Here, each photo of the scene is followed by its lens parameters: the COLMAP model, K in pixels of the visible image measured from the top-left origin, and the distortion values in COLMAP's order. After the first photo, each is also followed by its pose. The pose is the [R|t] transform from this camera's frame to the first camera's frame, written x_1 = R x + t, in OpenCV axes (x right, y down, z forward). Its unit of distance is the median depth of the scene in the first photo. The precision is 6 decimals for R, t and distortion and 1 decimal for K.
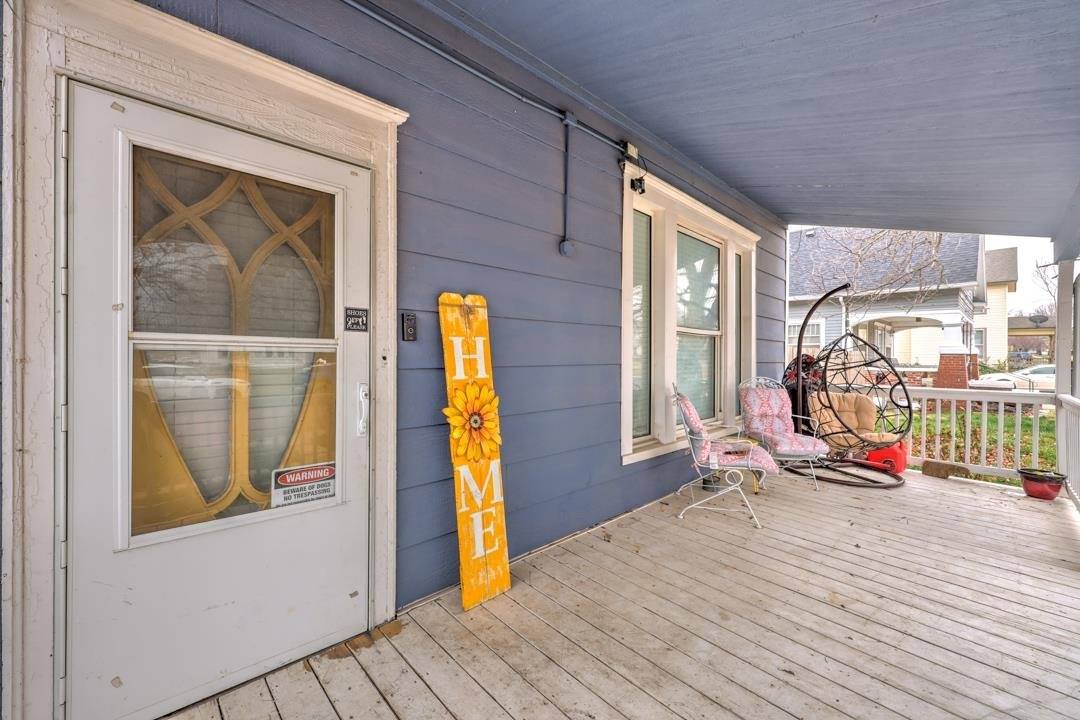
lens RADIAL K [[440.9, 0, 541.3], [0, 440.9, 358.1], [0, 0, 1]] dist [0.001851, 0.000446]
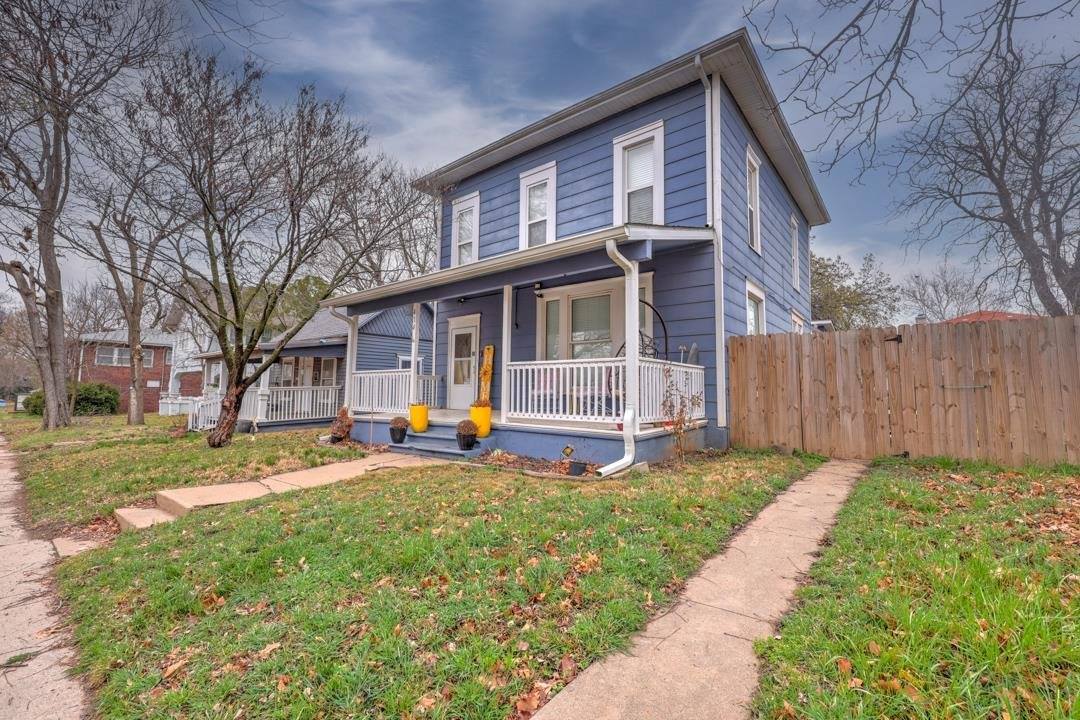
lens RADIAL K [[458.3, 0, 540.1], [0, 458.3, 358.4], [0, 0, 1]] dist [-0.005140, -0.000557]
pose [[0.113975, -0.087549, -0.989619, 4.648578], [-0.016731, 0.995799, -0.090022, 0.412827], [0.993343, 0.026818, 0.112031, 1.014911]]
